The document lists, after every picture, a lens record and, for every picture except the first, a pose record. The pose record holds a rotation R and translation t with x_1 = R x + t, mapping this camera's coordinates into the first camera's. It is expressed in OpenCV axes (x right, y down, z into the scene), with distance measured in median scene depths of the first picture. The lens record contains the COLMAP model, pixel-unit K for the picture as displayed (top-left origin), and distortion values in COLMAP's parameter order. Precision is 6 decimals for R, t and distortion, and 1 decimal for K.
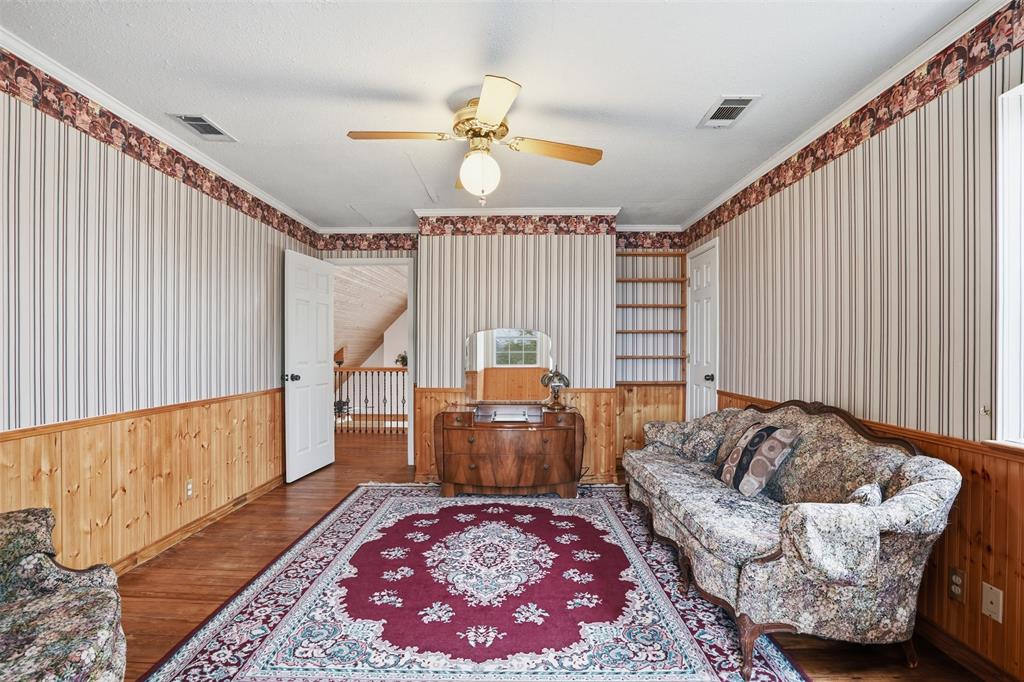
lens RADIAL K [[484.0, 0, 509.1], [0, 484.0, 351.6], [0, 0, 1]] dist [-0.053909, 0.018072]
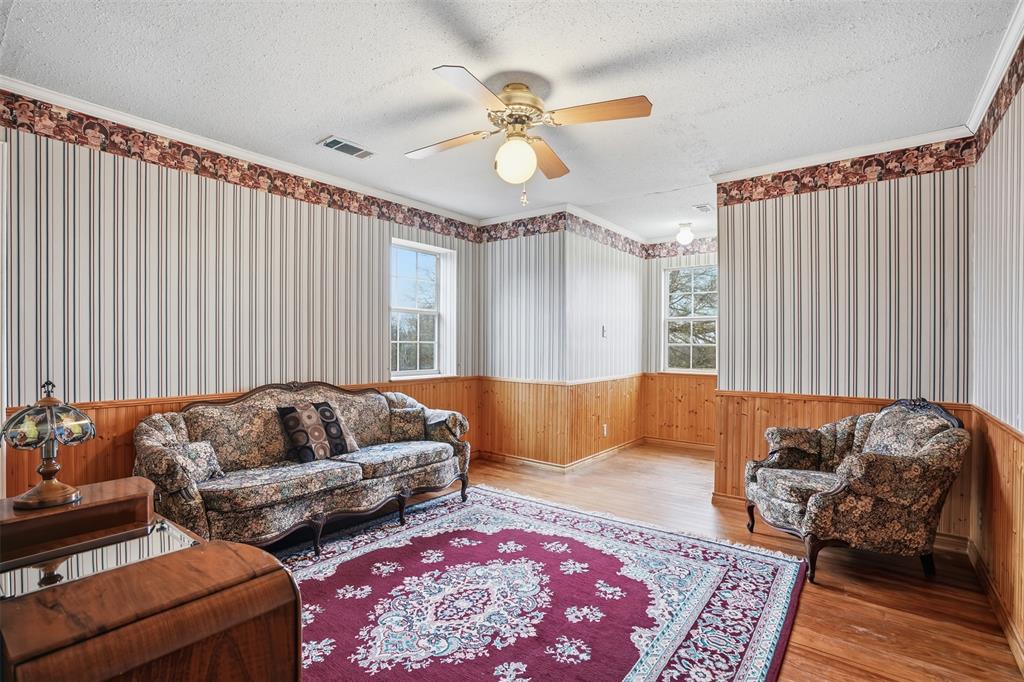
lens RADIAL K [[484.0, 0, 507.9], [0, 484.0, 343.5], [0, 0, 1]] dist [-0.053909, 0.018072]
pose [[-0.800343, -0.006943, 0.599502, -0.678536], [-0.008660, 0.999962, 0.000020, -0.001435], [-0.599480, -0.005176, -0.800373, 1.913744]]
